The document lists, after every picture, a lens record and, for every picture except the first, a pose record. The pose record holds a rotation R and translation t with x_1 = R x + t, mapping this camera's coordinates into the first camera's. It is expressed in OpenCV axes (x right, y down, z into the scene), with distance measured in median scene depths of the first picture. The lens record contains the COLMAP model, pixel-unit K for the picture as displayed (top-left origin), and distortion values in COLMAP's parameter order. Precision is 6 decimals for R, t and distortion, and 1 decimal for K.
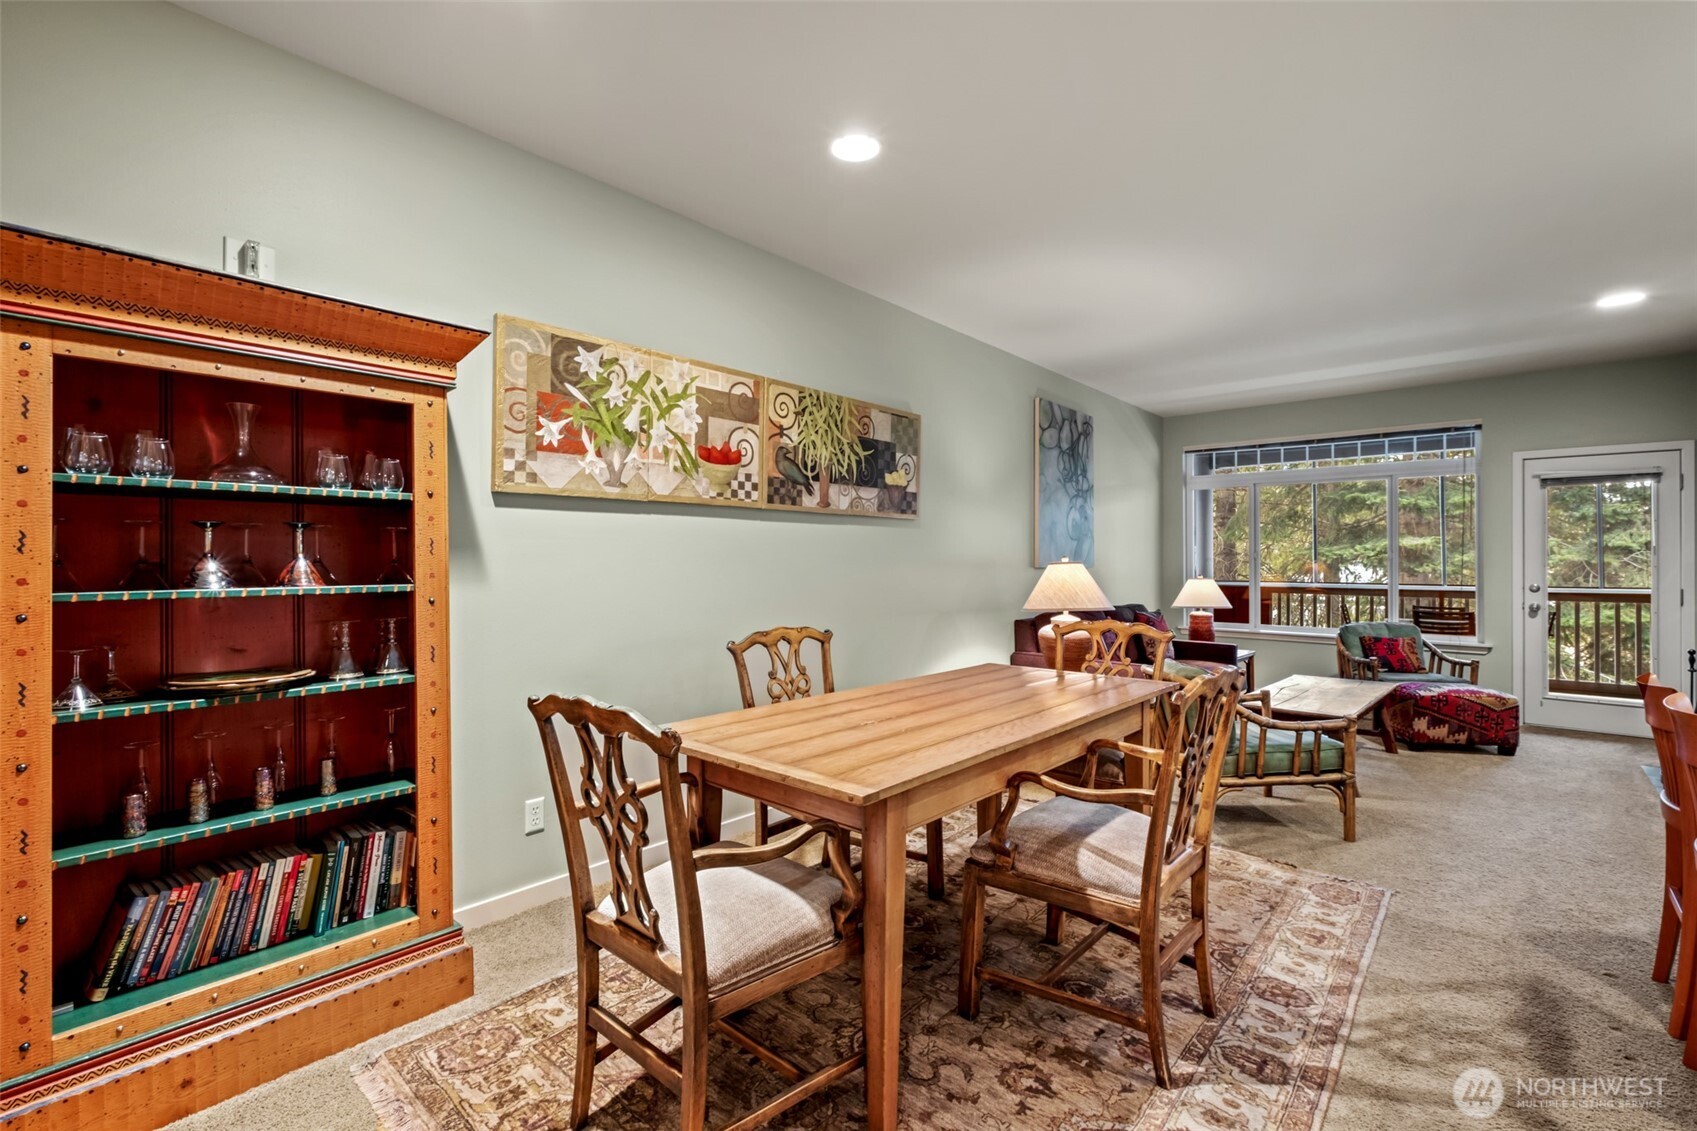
lens RADIAL K [[746.1, 0, 837.2], [0, 746.1, 551.0], [0, 0, 1]] dist [-0.006793, 0.001127]
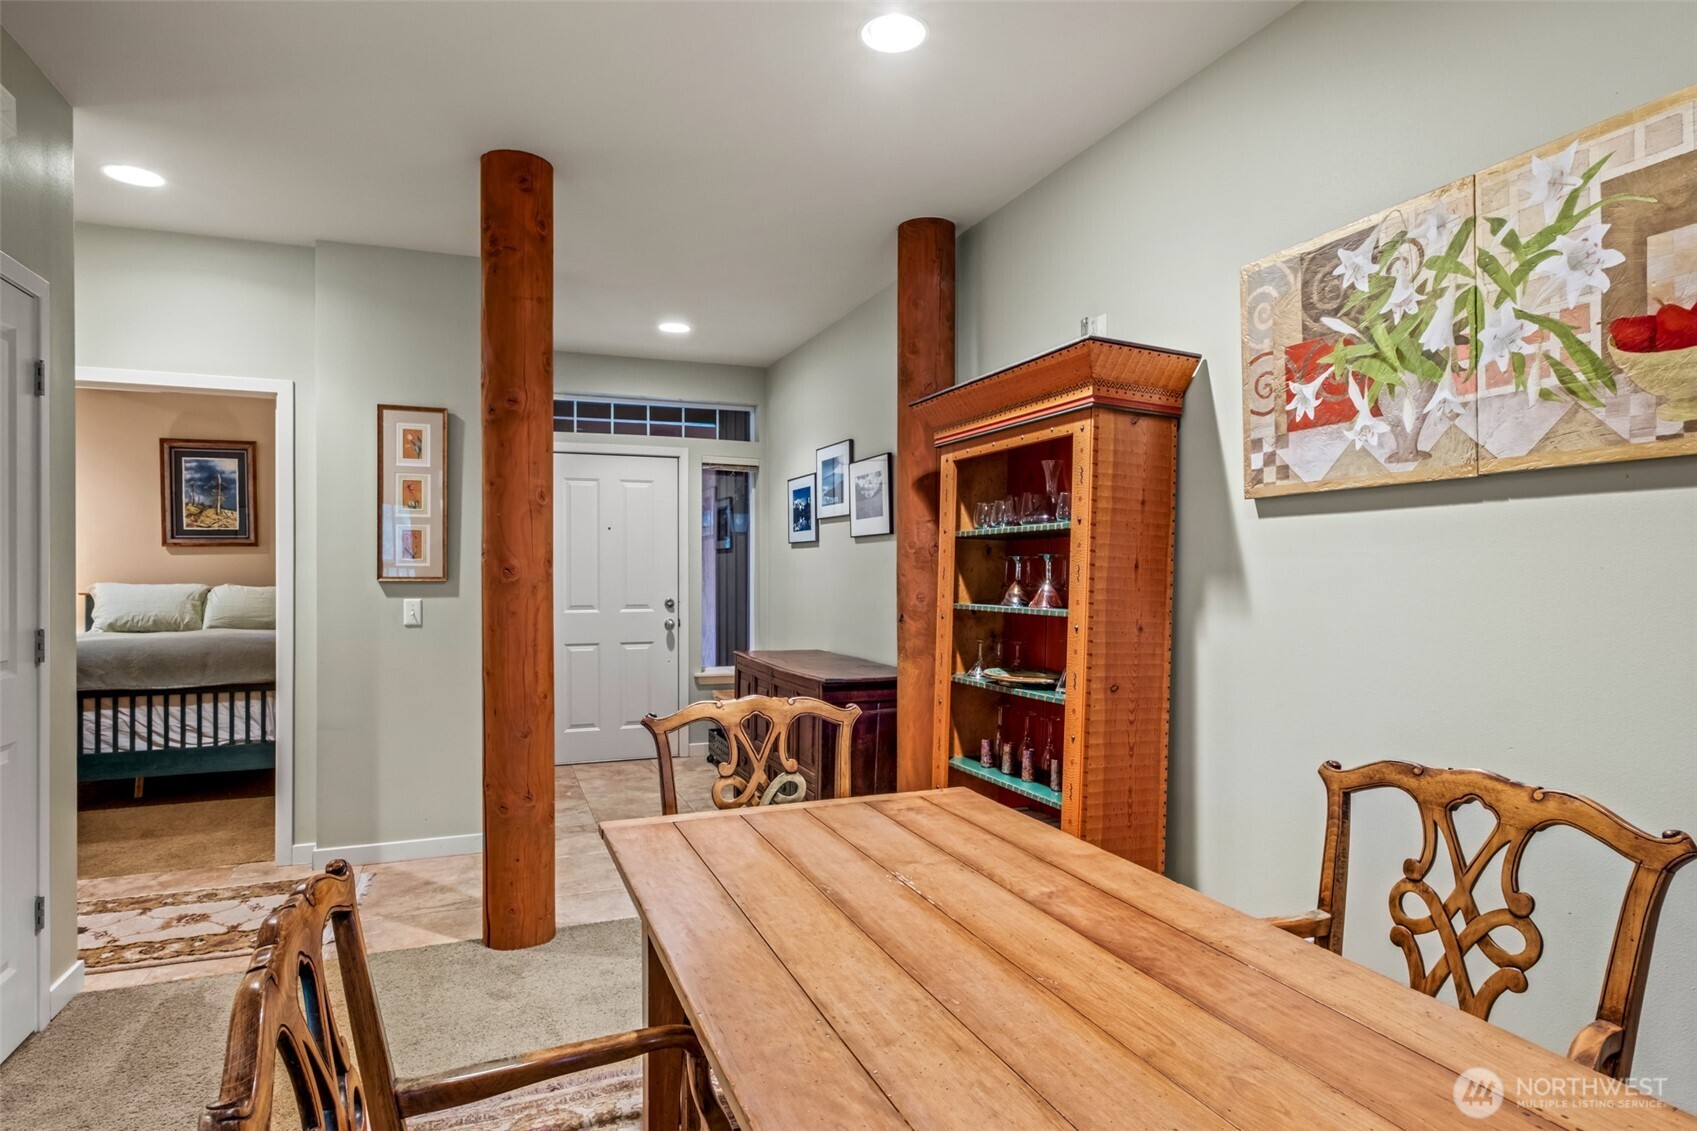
lens RADIAL K [[922.6, 0, 851.0], [0, 922.6, 577.8], [0, 0, 1]] dist [-0.011717, 0.004799]
pose [[-0.433819, 0.001595, -0.900999, 0.456366], [0.005491, 0.999985, -0.000873, -0.000236], [0.900983, -0.005327, -0.433821, 0.833172]]
